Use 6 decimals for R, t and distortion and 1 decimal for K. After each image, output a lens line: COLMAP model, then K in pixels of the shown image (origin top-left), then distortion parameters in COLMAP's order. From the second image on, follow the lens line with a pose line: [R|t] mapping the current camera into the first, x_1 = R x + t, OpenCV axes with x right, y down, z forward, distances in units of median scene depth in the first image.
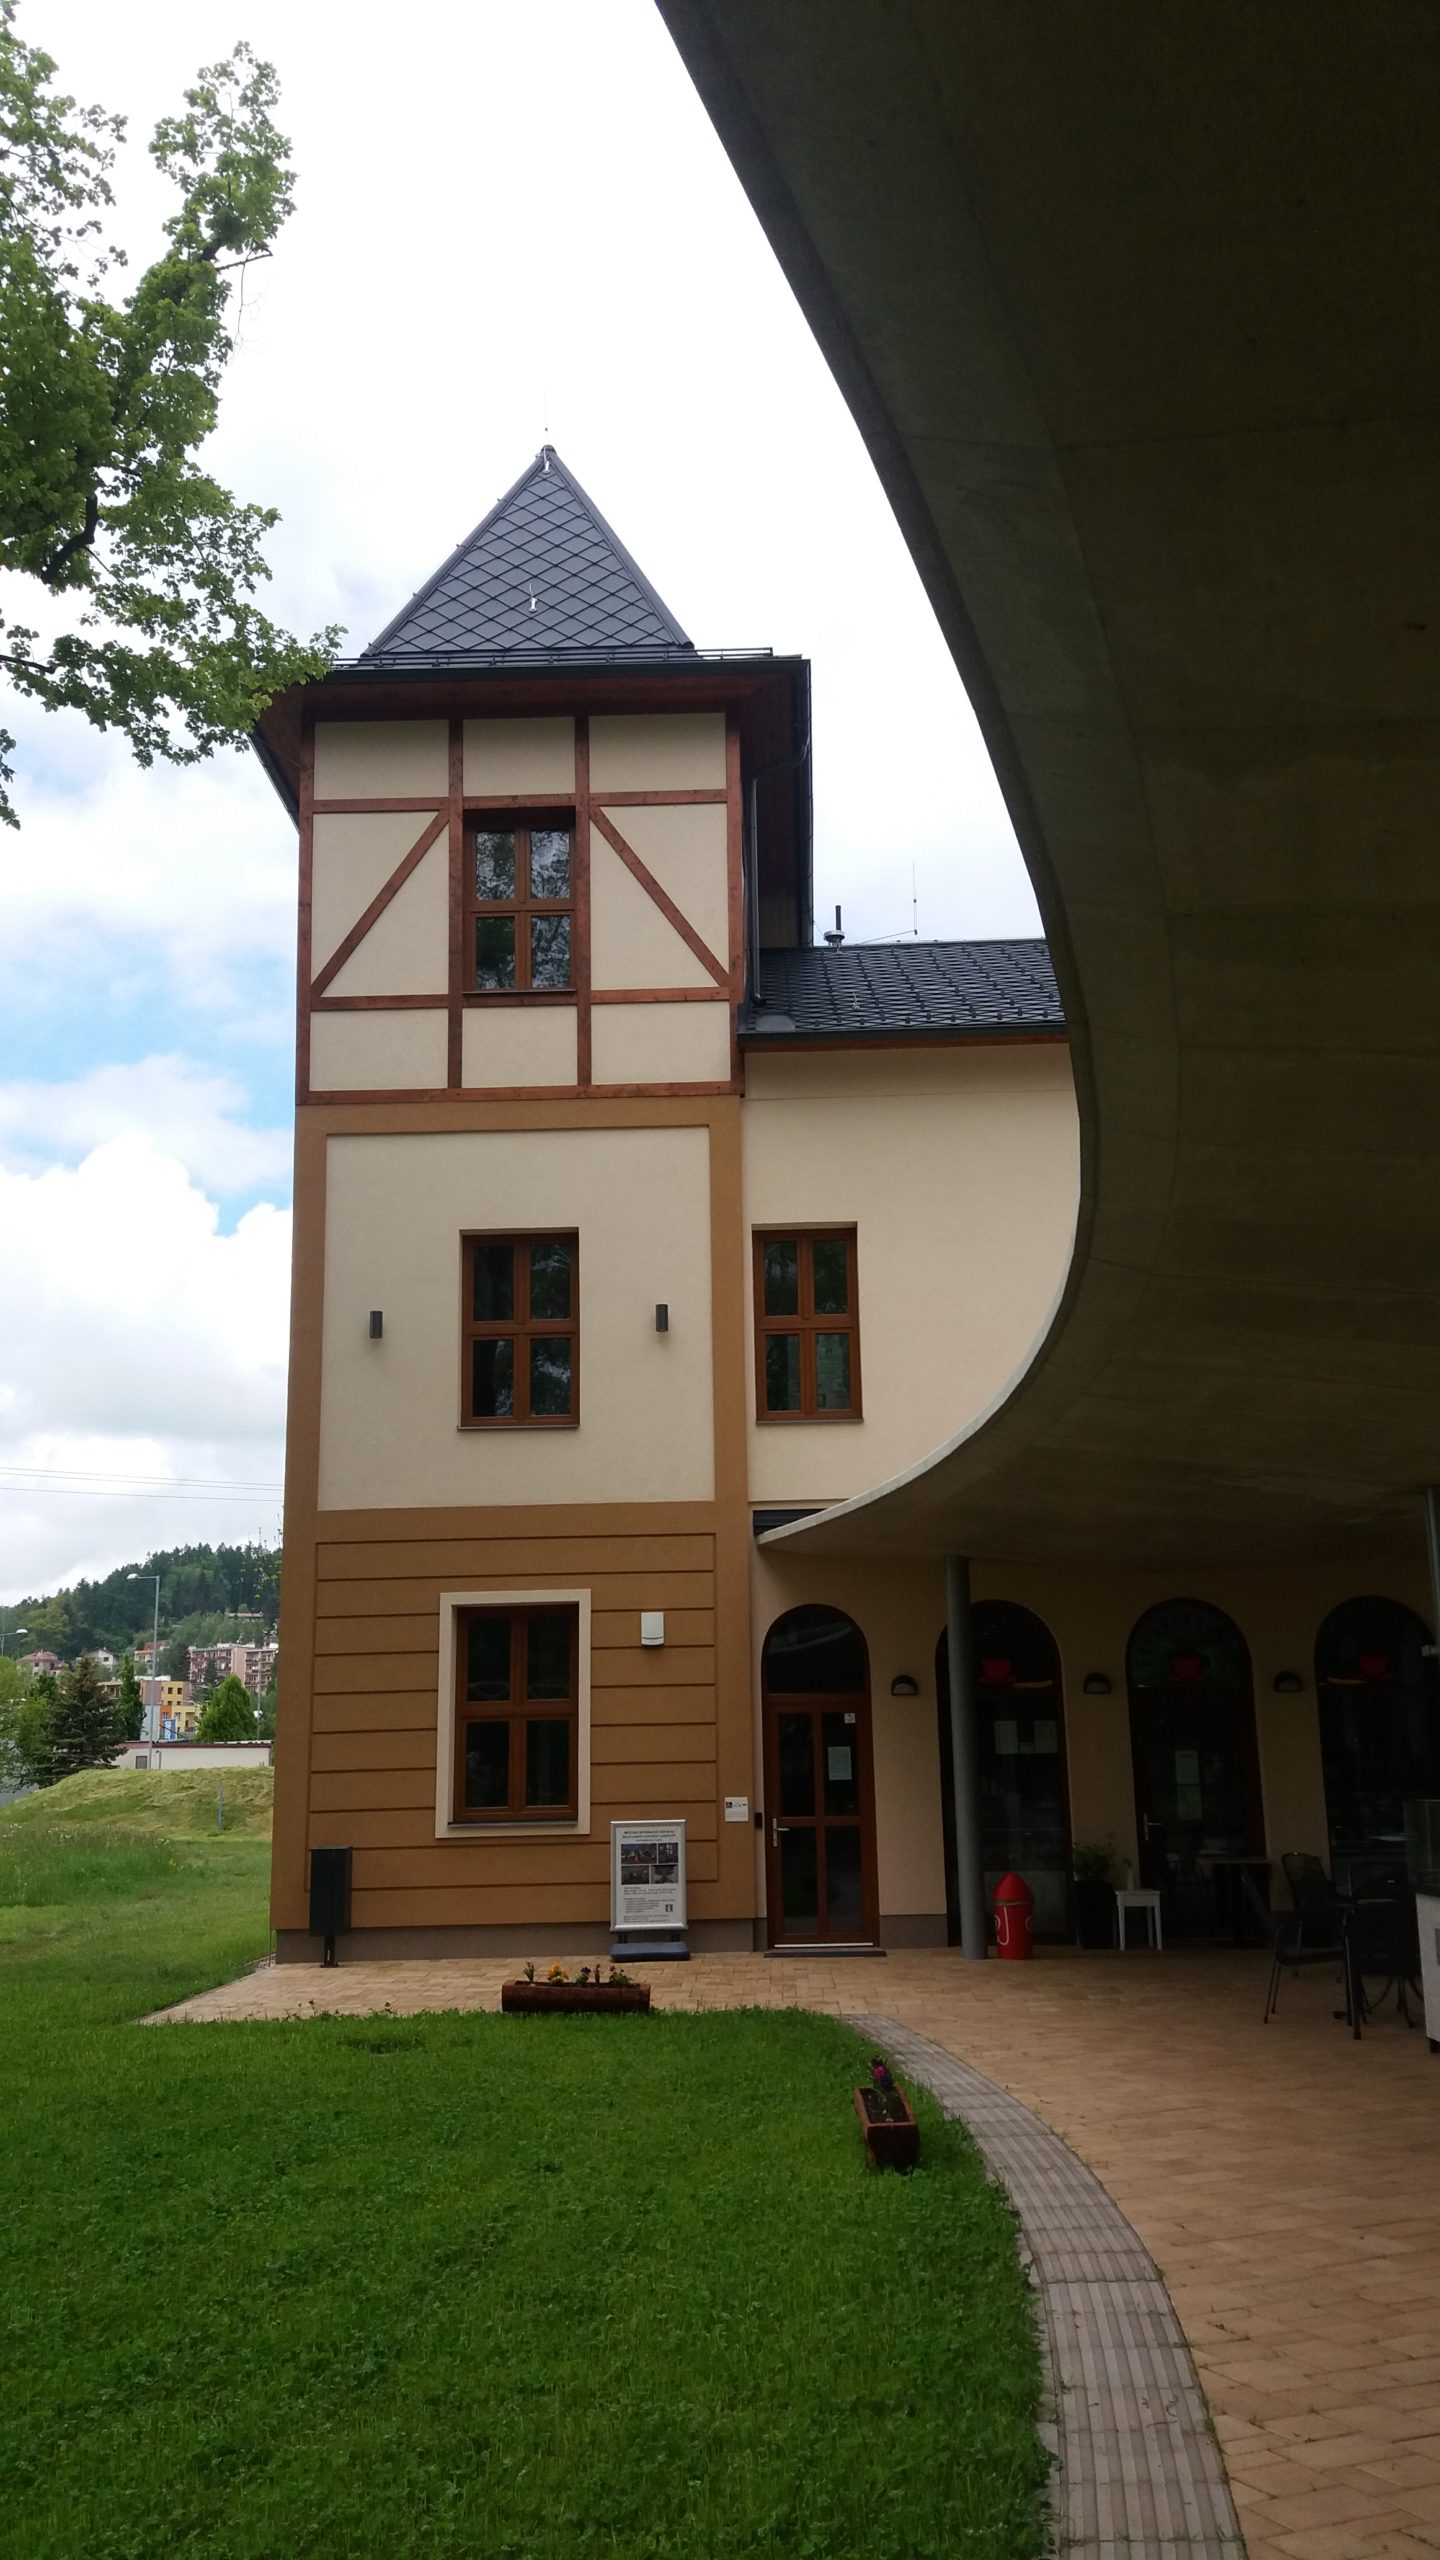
lens RADIAL K [[2007.8, 0, 714.6], [0, 2007.8, 1290.3], [0, 0, 1]] dist [0.126518, -0.004043]
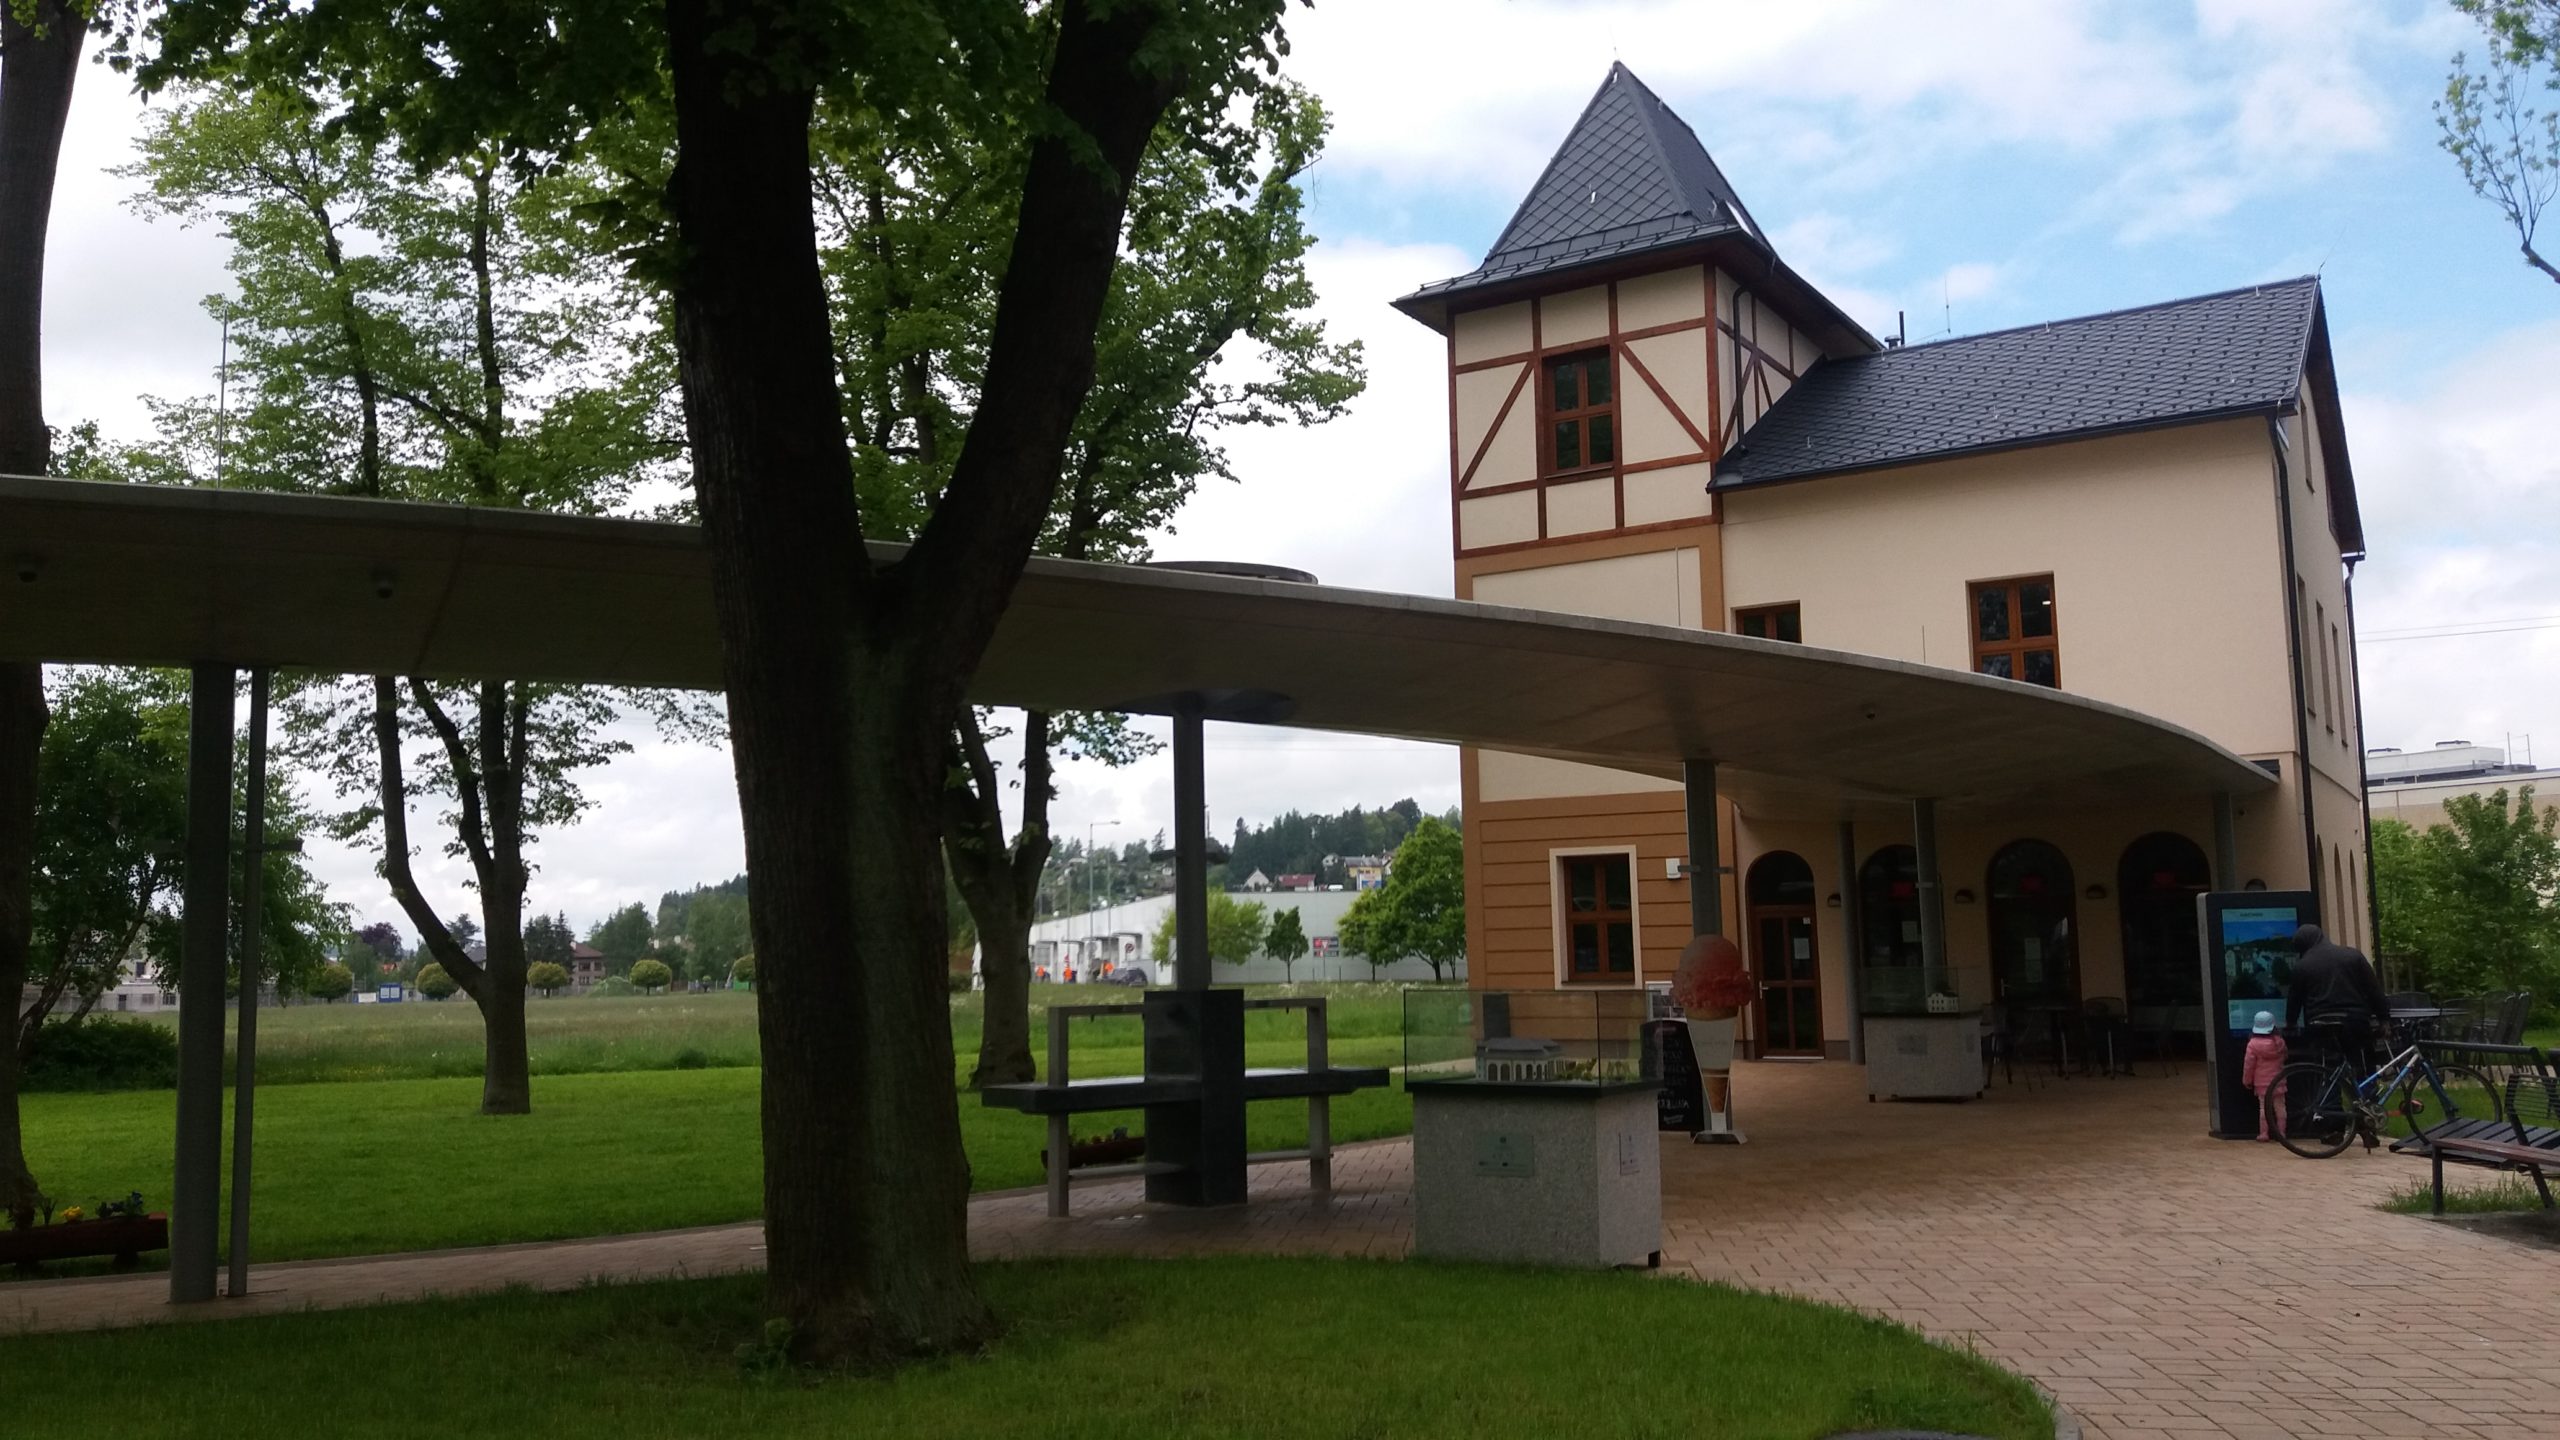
lens RADIAL K [[2007.8, 0, 1273.0], [0, 2007.8, 727.1], [0, 0, 1]] dist [0.126518, -0.004043]
pose [[0.874475, -0.056952, -0.481715, 0.460373], [0.110210, 0.990439, 0.082970, -0.111161], [0.472384, -0.125645, 0.872391, -0.539793]]
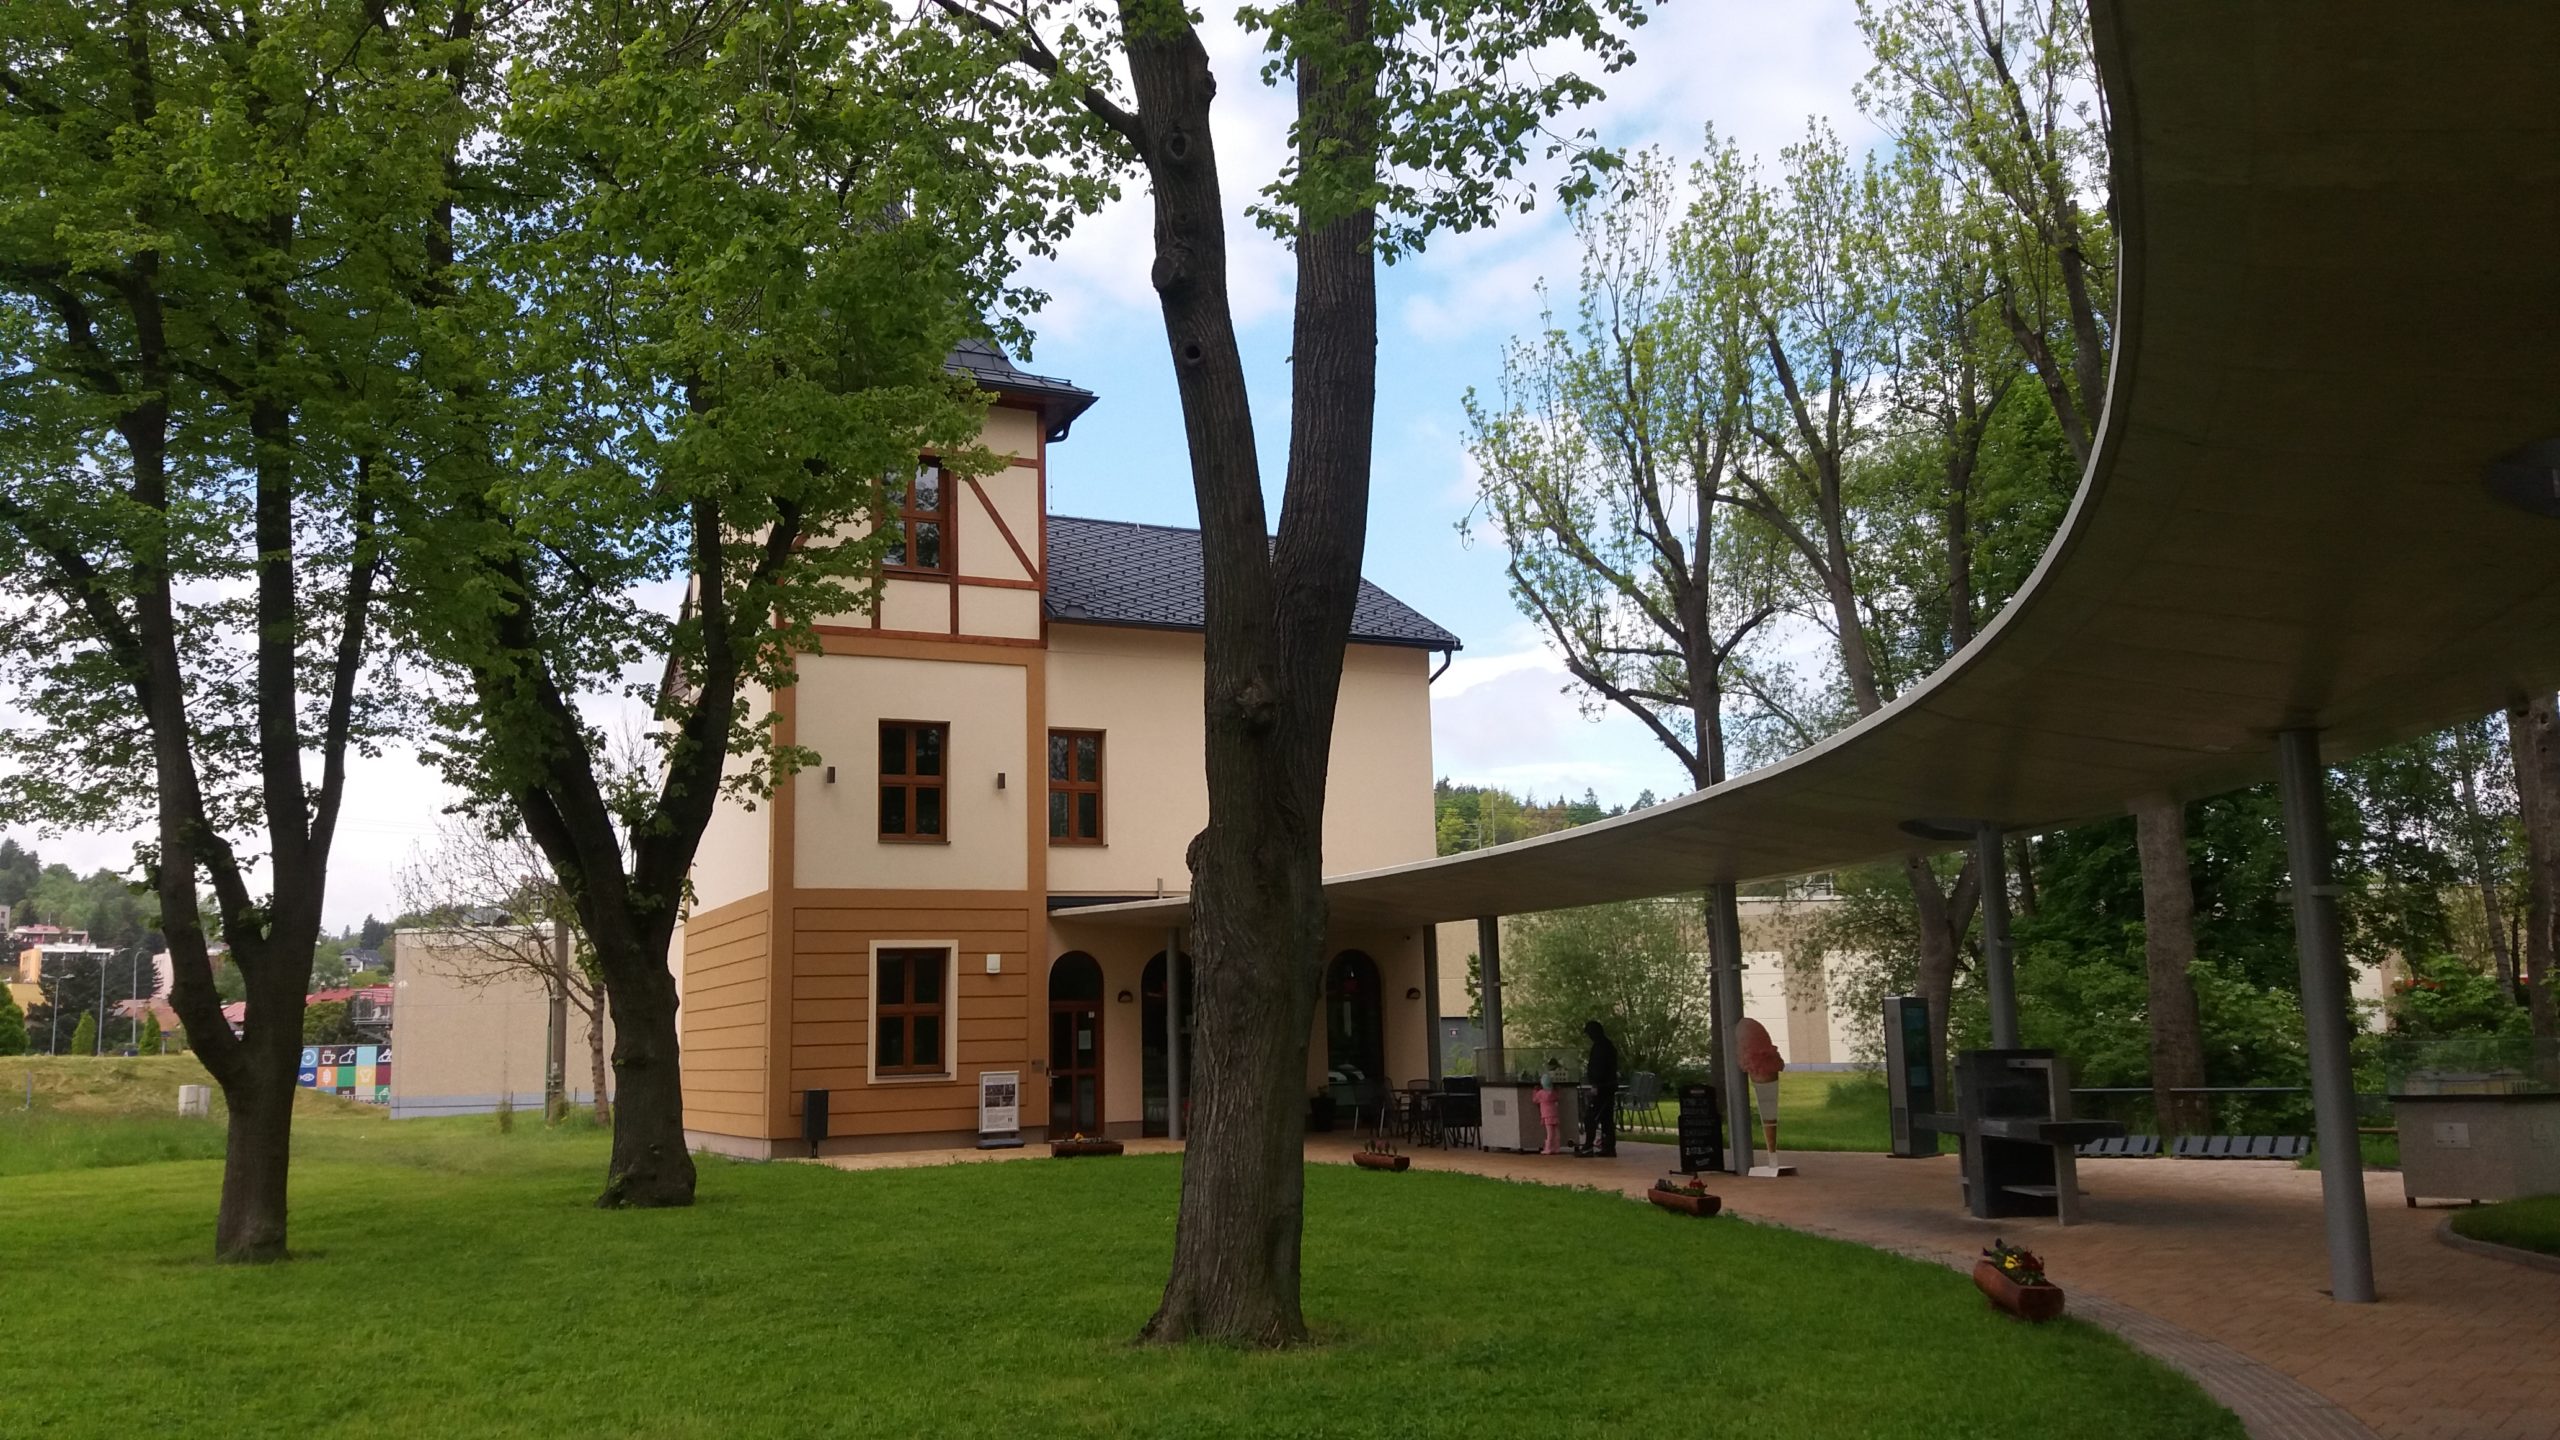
lens RADIAL K [[2007.8, 0, 1286.1], [0, 2007.8, 721.9], [0, 0, 1]] dist [0.126518, -0.004043]
pose [[0.885920, 0.070763, 0.458409, -0.586881], [-0.085748, 0.996245, 0.011930, -0.075308], [-0.455843, -0.049876, 0.888662, -0.600685]]
